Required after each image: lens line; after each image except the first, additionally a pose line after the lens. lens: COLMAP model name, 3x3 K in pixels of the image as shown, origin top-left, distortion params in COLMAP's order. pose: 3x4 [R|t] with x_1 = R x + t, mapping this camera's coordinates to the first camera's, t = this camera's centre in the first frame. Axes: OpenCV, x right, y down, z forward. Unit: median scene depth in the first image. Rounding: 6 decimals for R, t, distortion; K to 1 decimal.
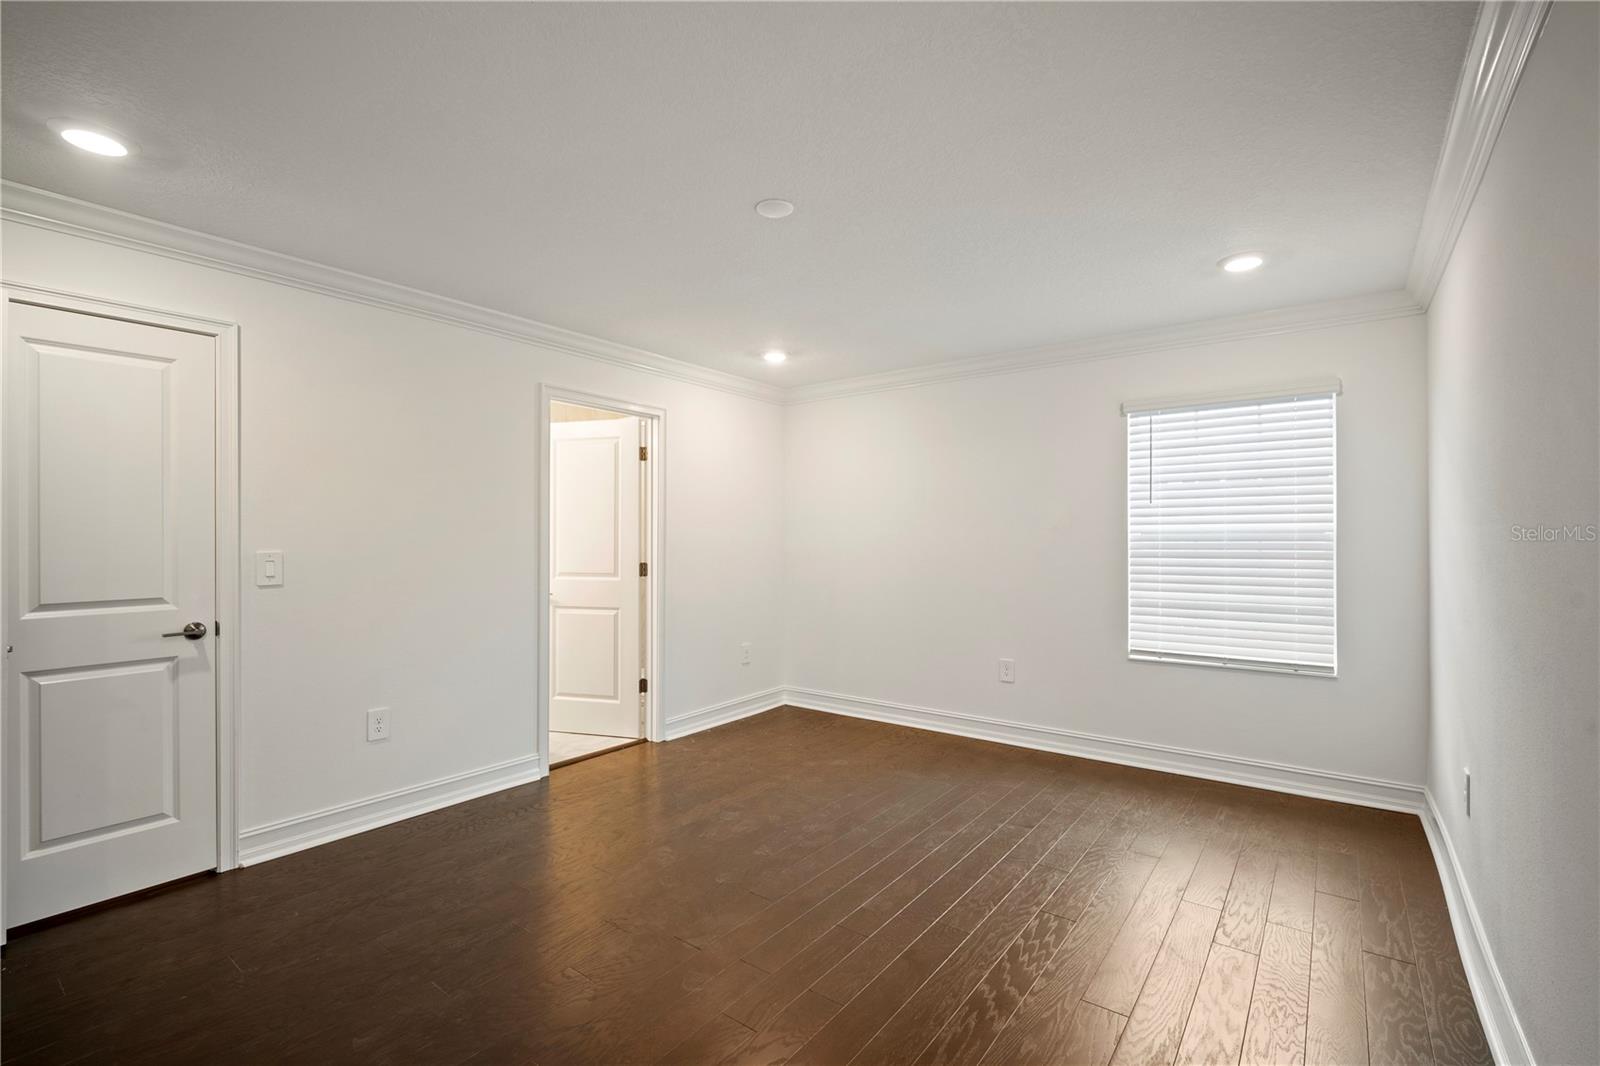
lens RADIAL K [[706.7, 0, 799.0], [0, 706.7, 538.0], [0, 0, 1]] dist [-0.015137, 0.003617]
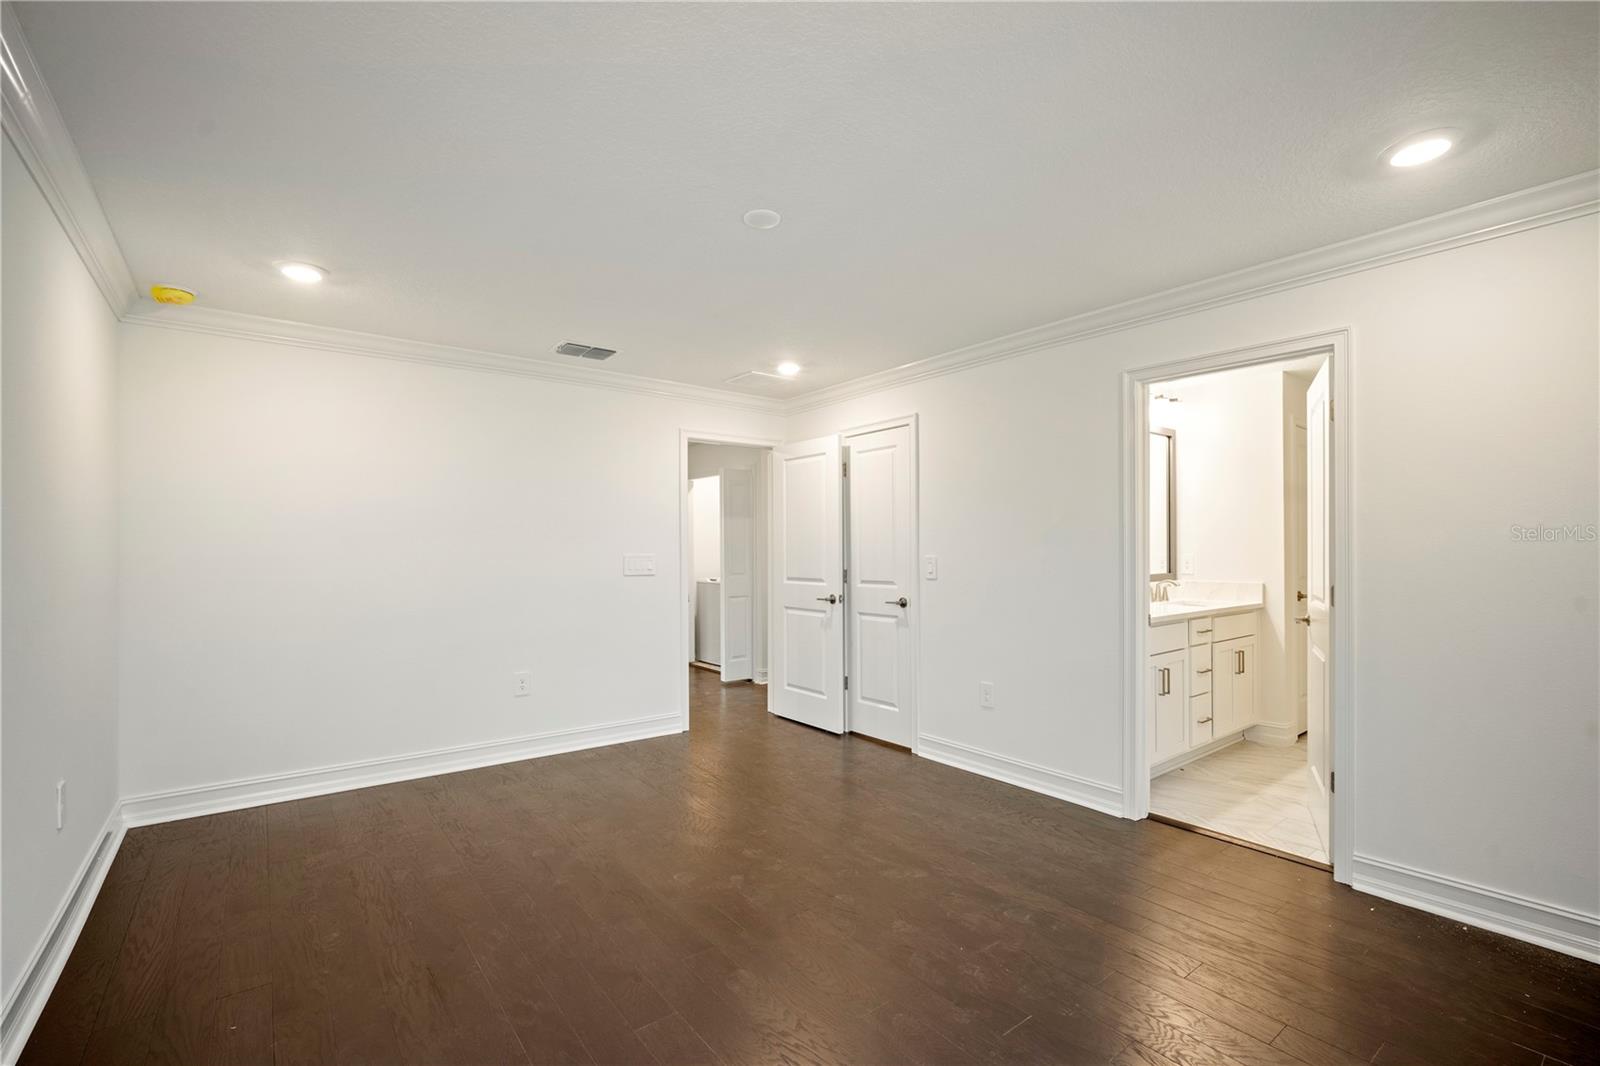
lens RADIAL K [[706.7, 0, 793.8], [0, 706.7, 539.9], [0, 0, 1]] dist [-0.015137, 0.003617]
pose [[-0.264410, -0.003693, -0.964403, 0.671770], [0.010307, 0.999925, -0.006655, -0.007485], [0.964355, -0.011699, -0.264352, 0.941461]]
